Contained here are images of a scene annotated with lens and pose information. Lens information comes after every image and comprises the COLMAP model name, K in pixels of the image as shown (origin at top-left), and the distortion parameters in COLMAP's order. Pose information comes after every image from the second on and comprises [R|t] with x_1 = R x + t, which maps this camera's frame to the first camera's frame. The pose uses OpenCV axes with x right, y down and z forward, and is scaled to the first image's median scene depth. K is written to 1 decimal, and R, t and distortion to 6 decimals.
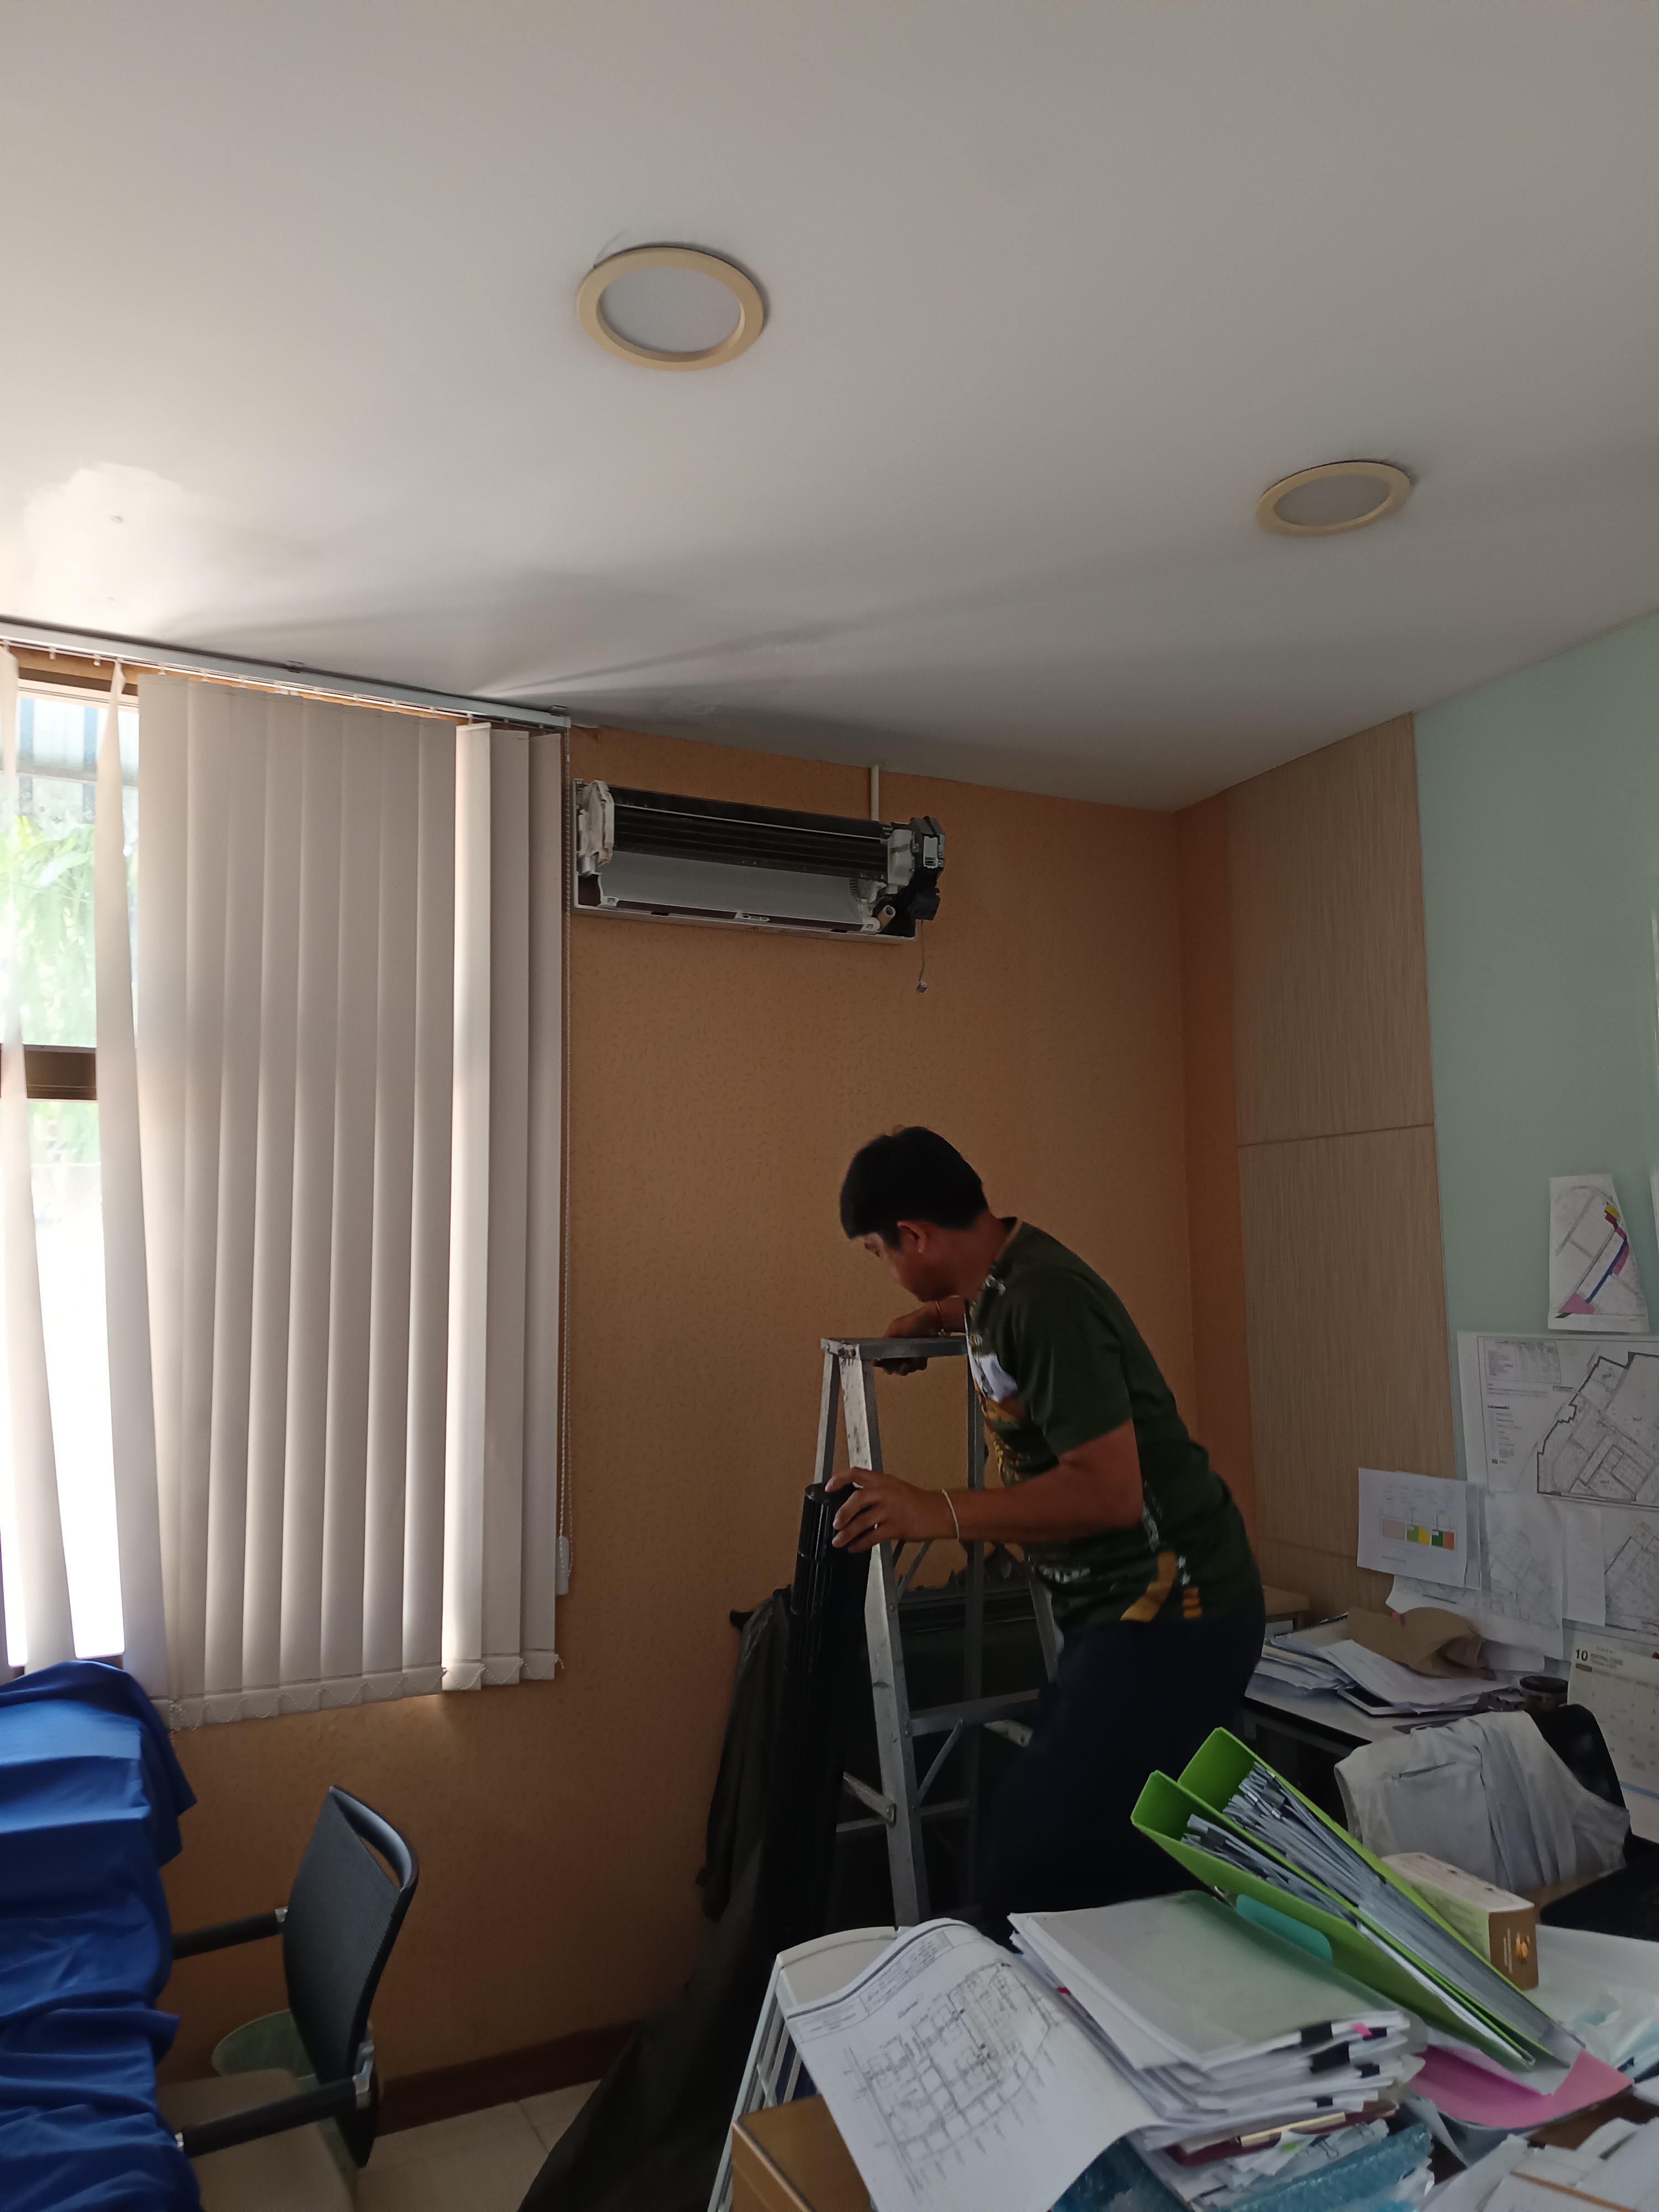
lens RADIAL K [[1563.4, 0, 829.5], [0, 1563.4, 1106.0], [0, 0, 1]] dist [-0.004424, -0.005924]
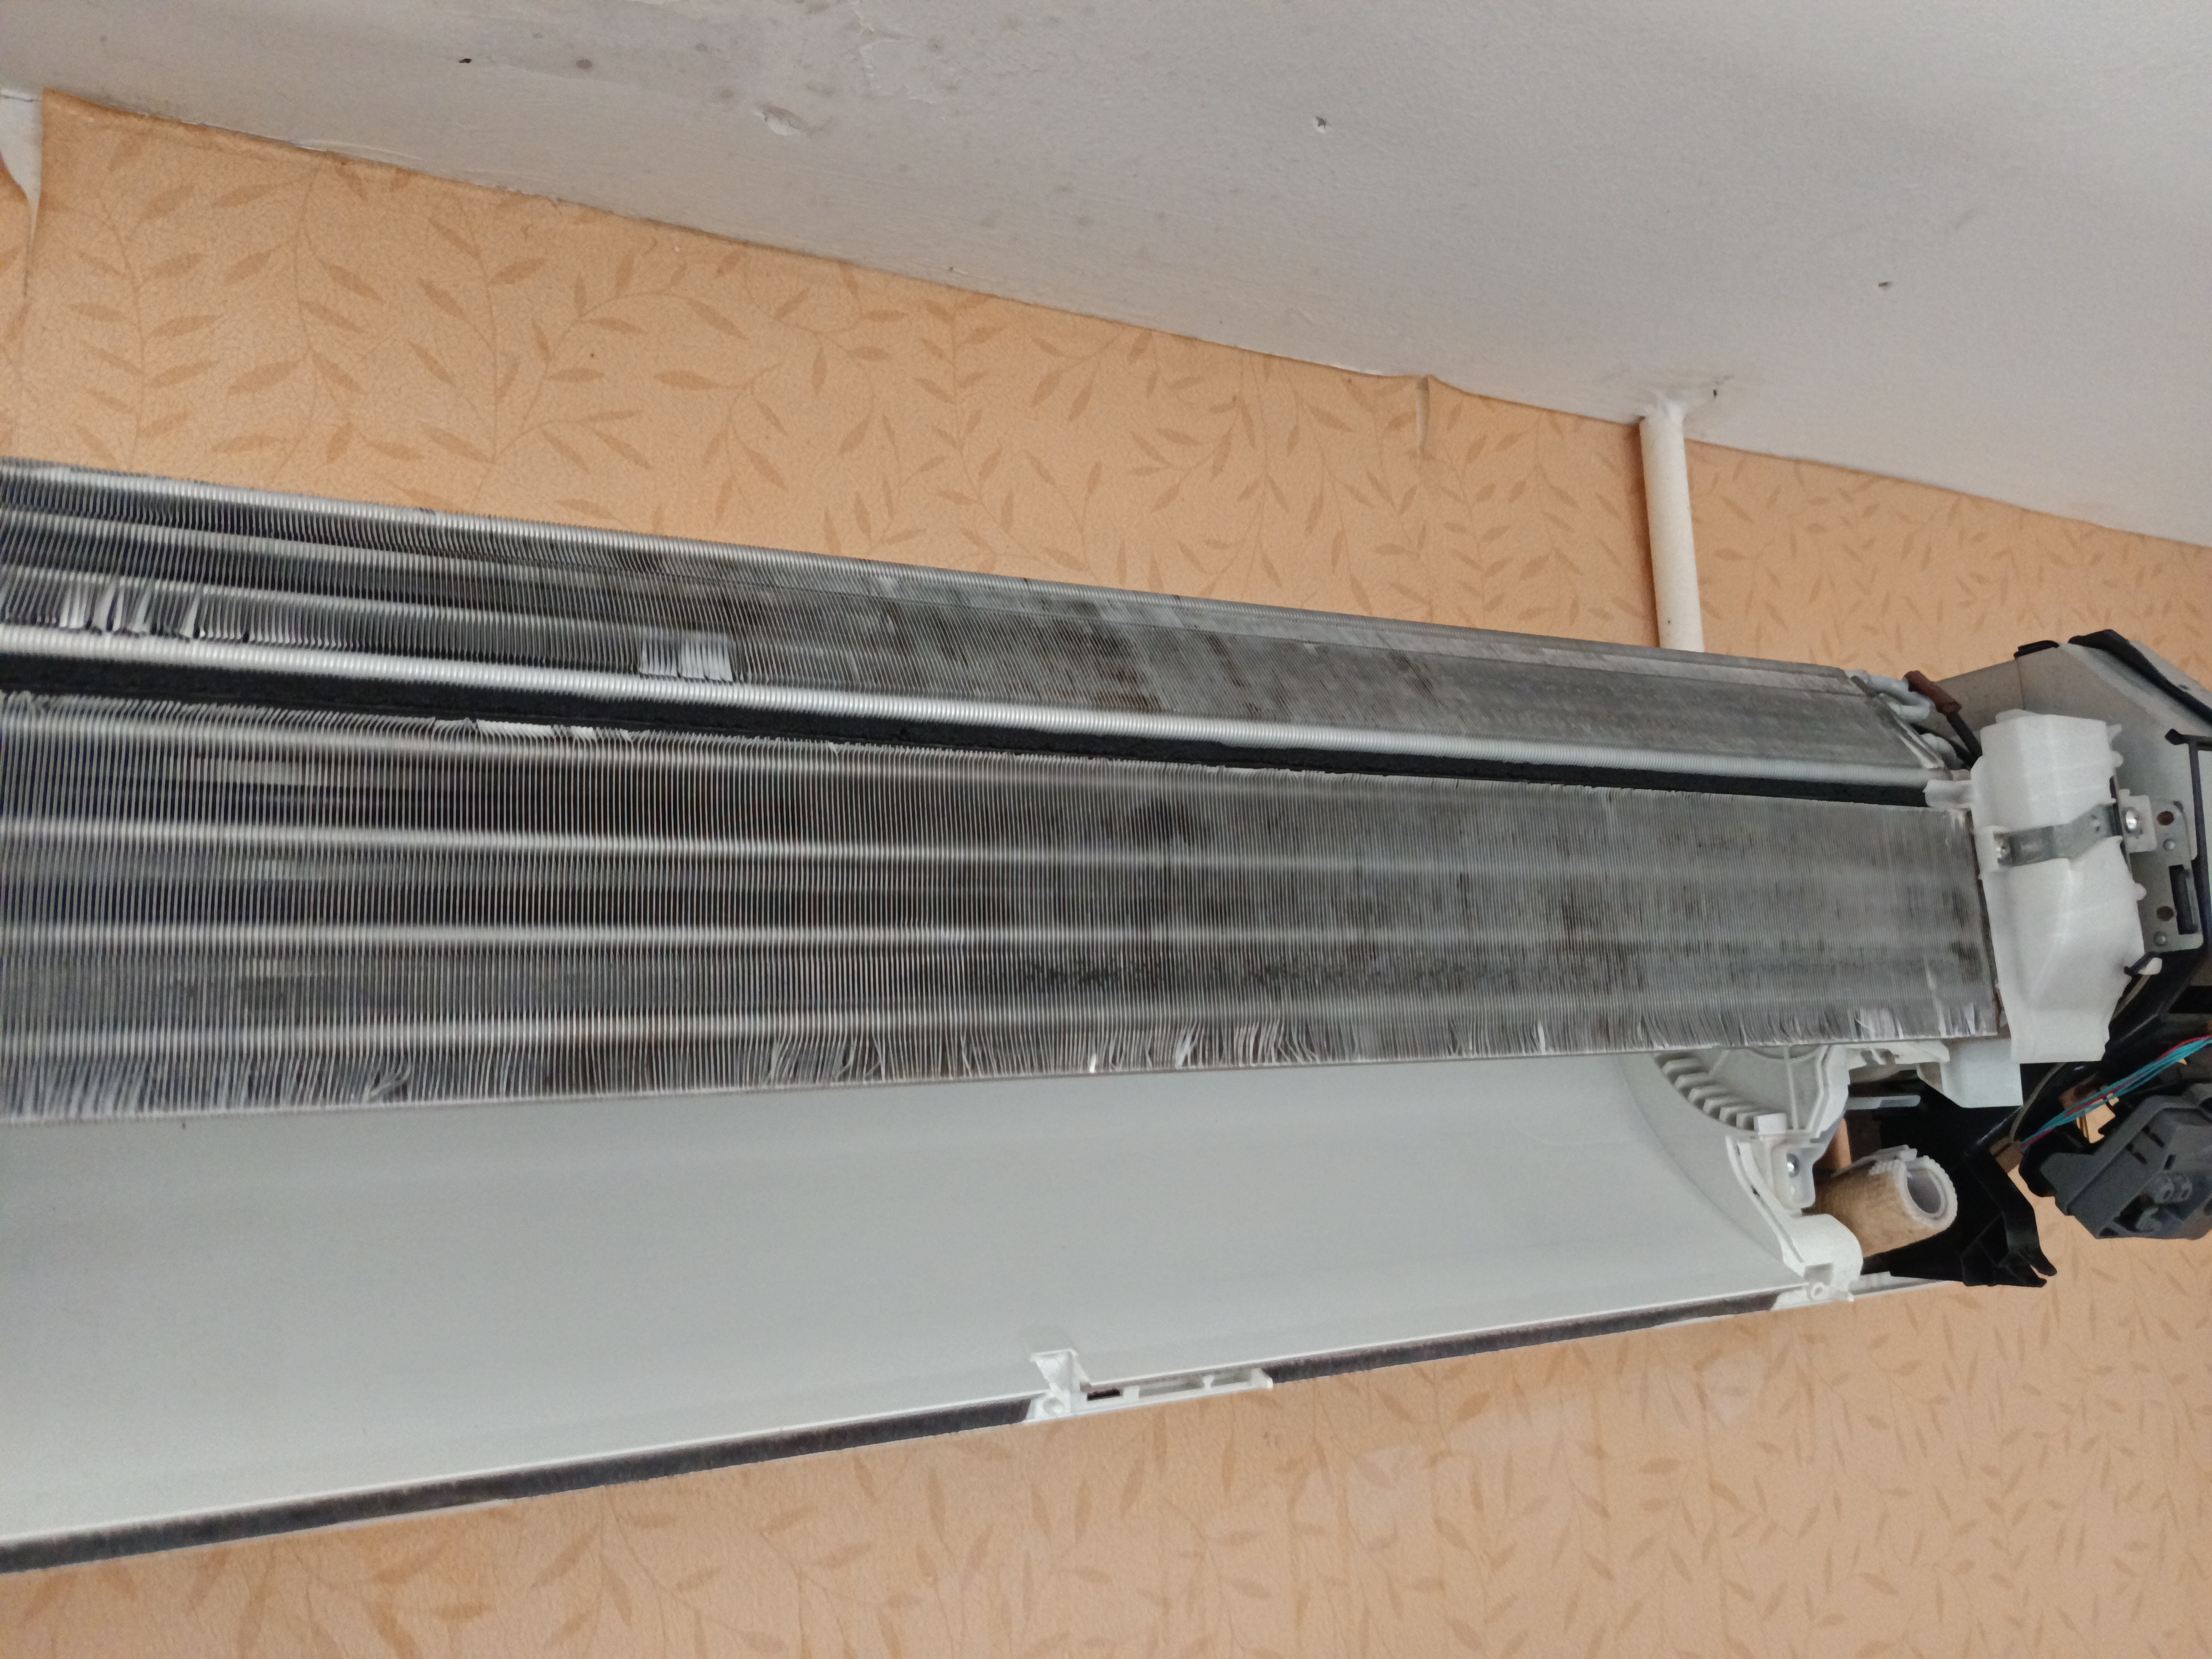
lens RADIAL K [[1563.4, 0, 1106.0], [0, 1563.4, 829.5], [0, 0, 1]] dist [-0.004424, -0.005924]
pose [[0.999406, -0.029677, 0.017507, -0.054599], [0.030796, 0.997239, -0.067572, -0.159353], [-0.015453, 0.068071, 0.997561, 0.854382]]
